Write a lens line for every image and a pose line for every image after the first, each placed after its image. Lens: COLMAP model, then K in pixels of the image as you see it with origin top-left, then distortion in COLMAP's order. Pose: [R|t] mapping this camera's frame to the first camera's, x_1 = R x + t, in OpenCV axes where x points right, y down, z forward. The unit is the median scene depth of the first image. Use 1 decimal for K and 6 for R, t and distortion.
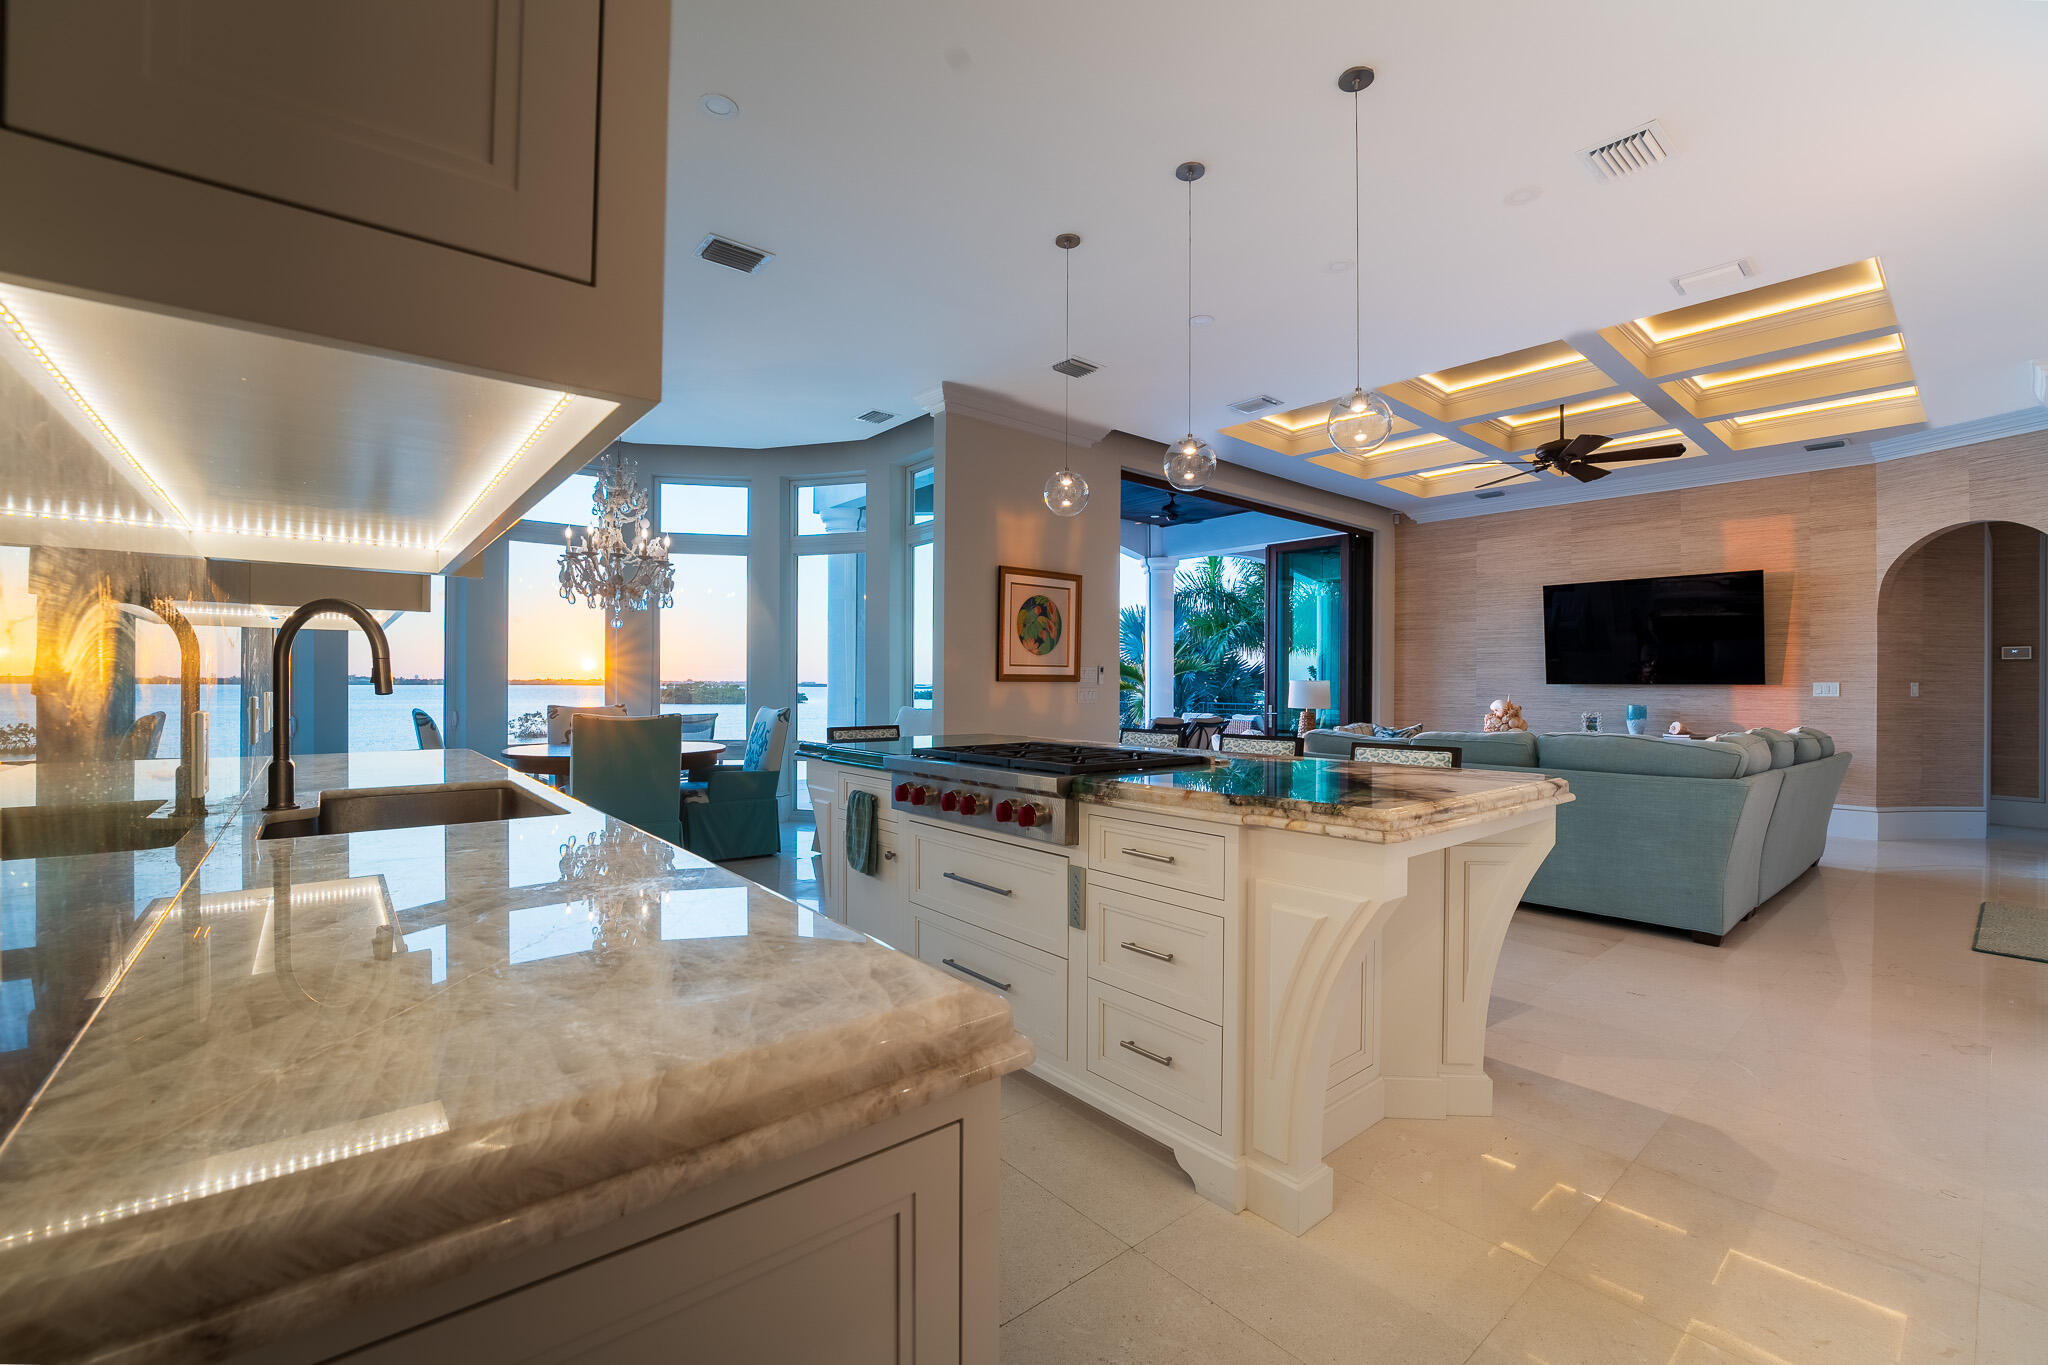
lens RADIAL K [[854.6, 0, 1024.0], [0, 854.6, 682.5], [0, 0, 1]] dist [-0.038655, 0.008655]
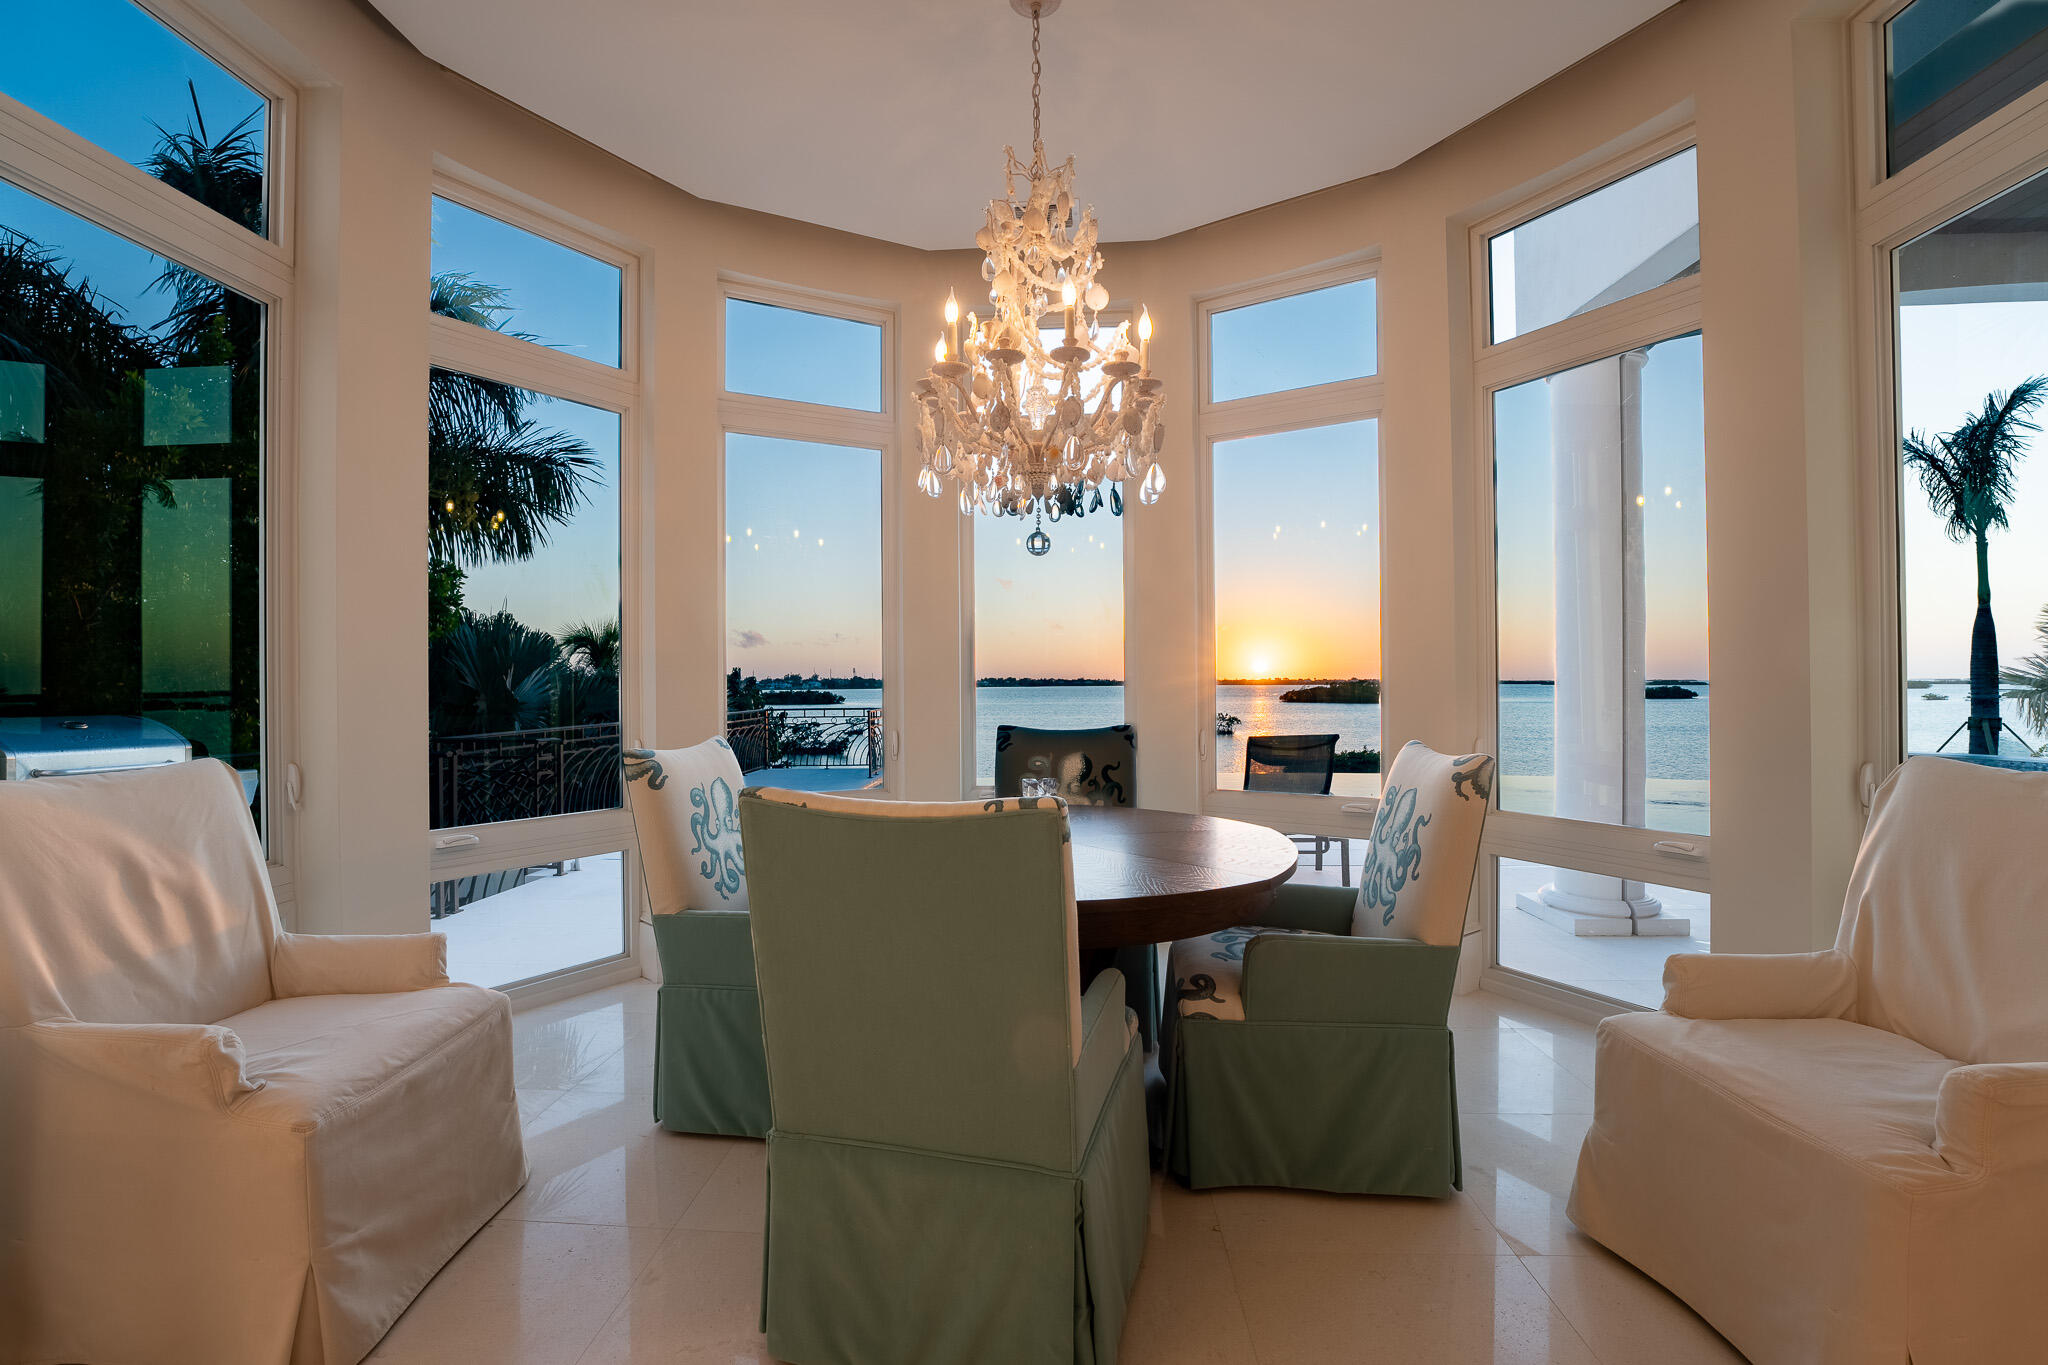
lens RADIAL K [[841.5, 0, 1022.8], [0, 841.5, 677.1], [0, 0, 1]] dist [-0.018362, 0.000763]
pose [[0.726046, -0.014232, -0.687498, -0.131750], [0.011357, 0.999898, -0.008705, -0.000308], [0.687552, -0.001487, 0.726134, 0.460609]]
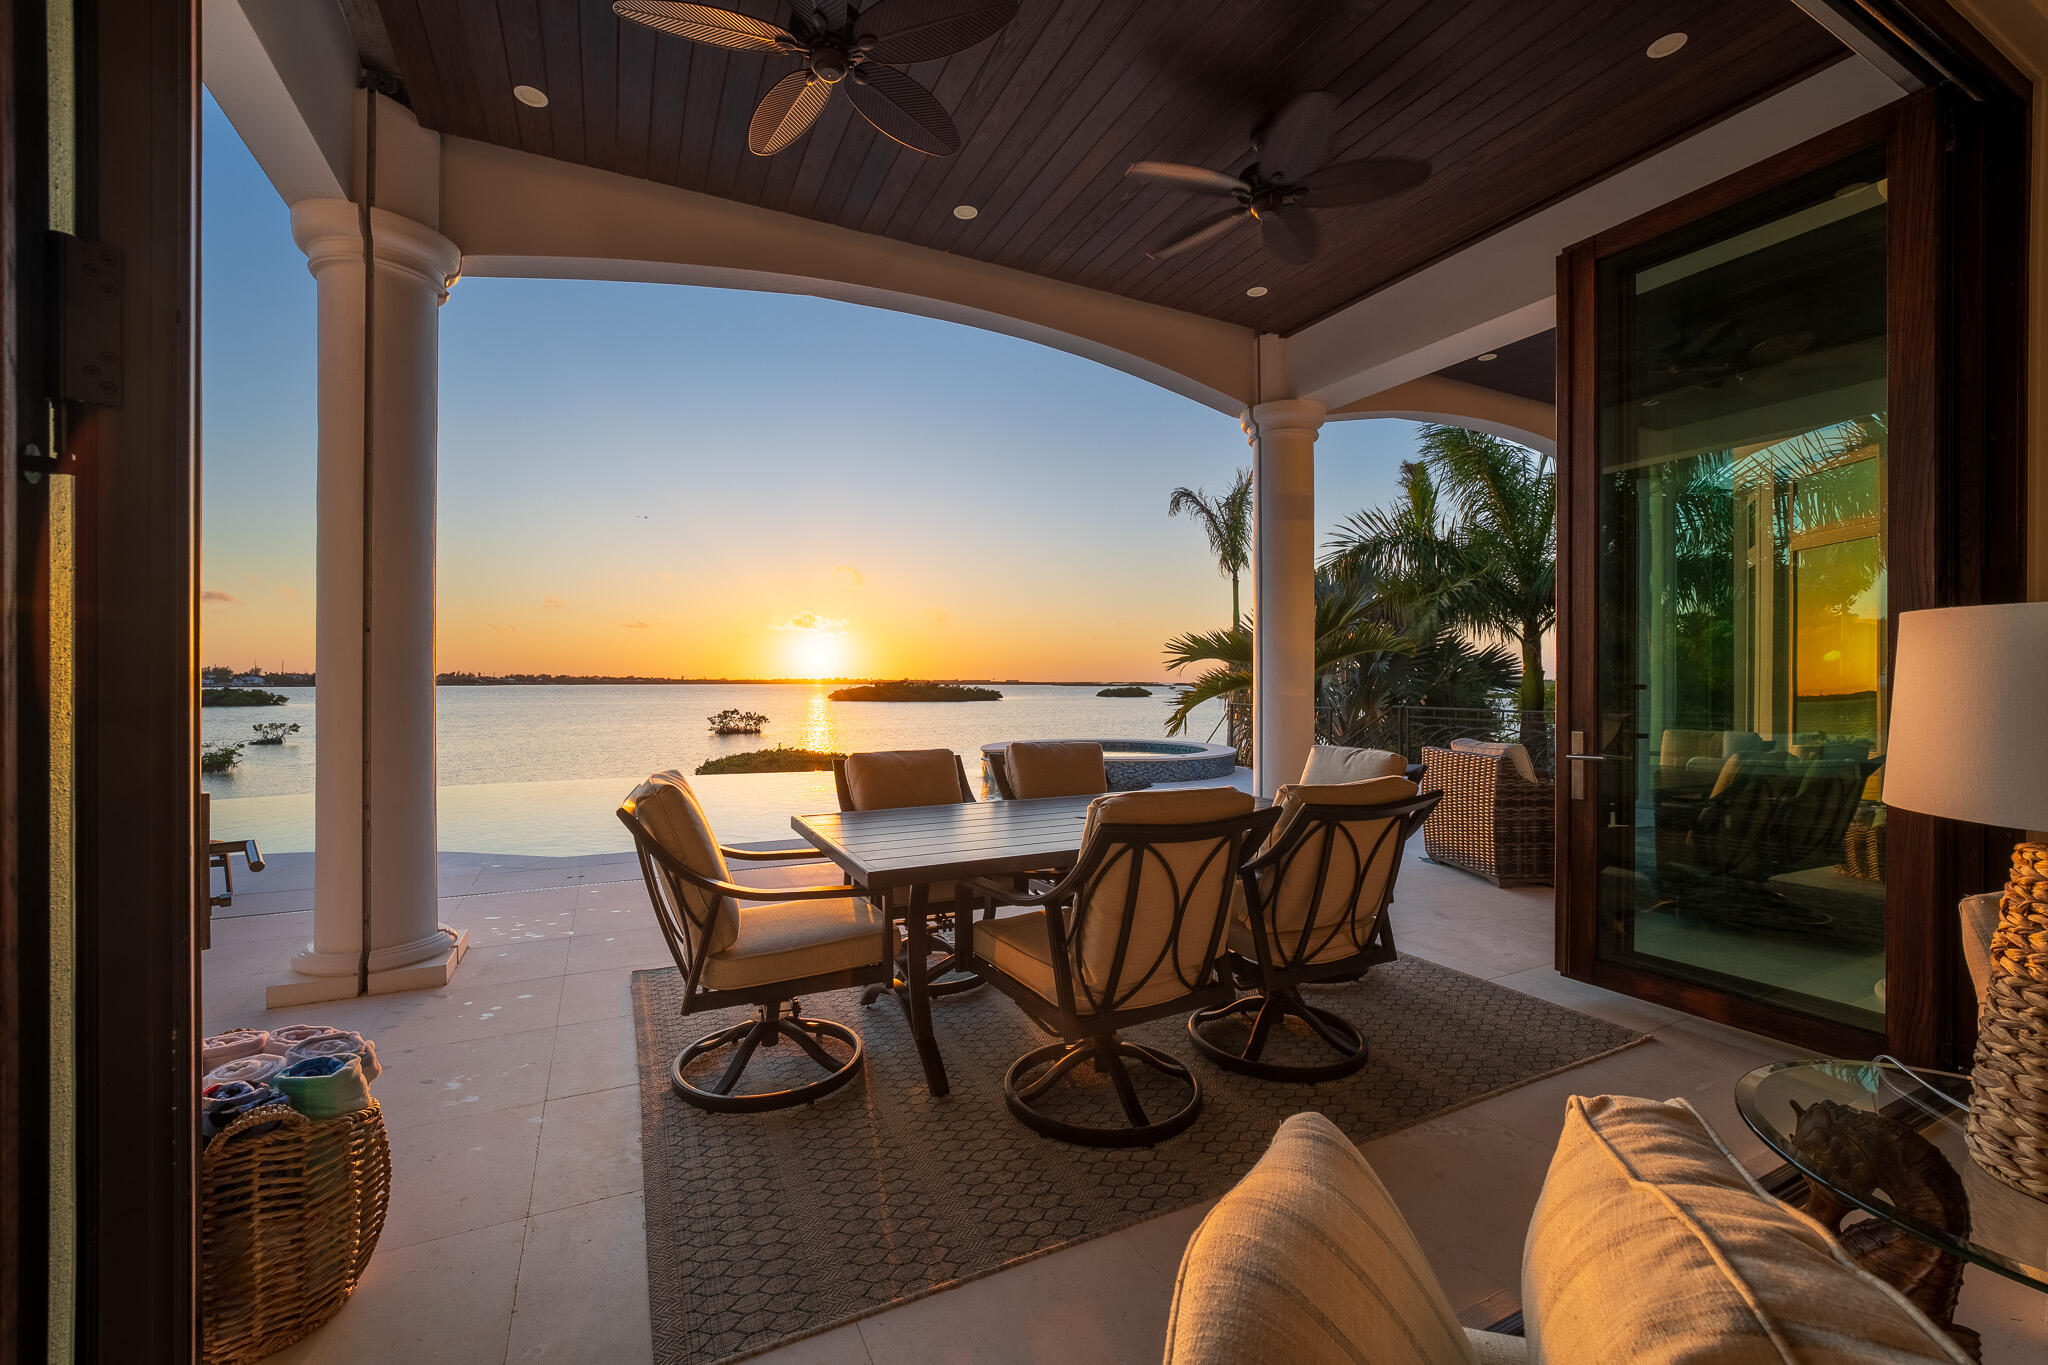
lens RADIAL K [[824.3, 0, 1024.0], [0, 824.3, 682.5], [0, 0, 1]] dist [-0.017535, 0.000068]
pose [[0.971972, -0.002981, -0.235077, 0.188761], [0.003704, 0.999990, 0.002636, 0.007394], [0.235067, -0.003433, 0.971973, 0.782702]]
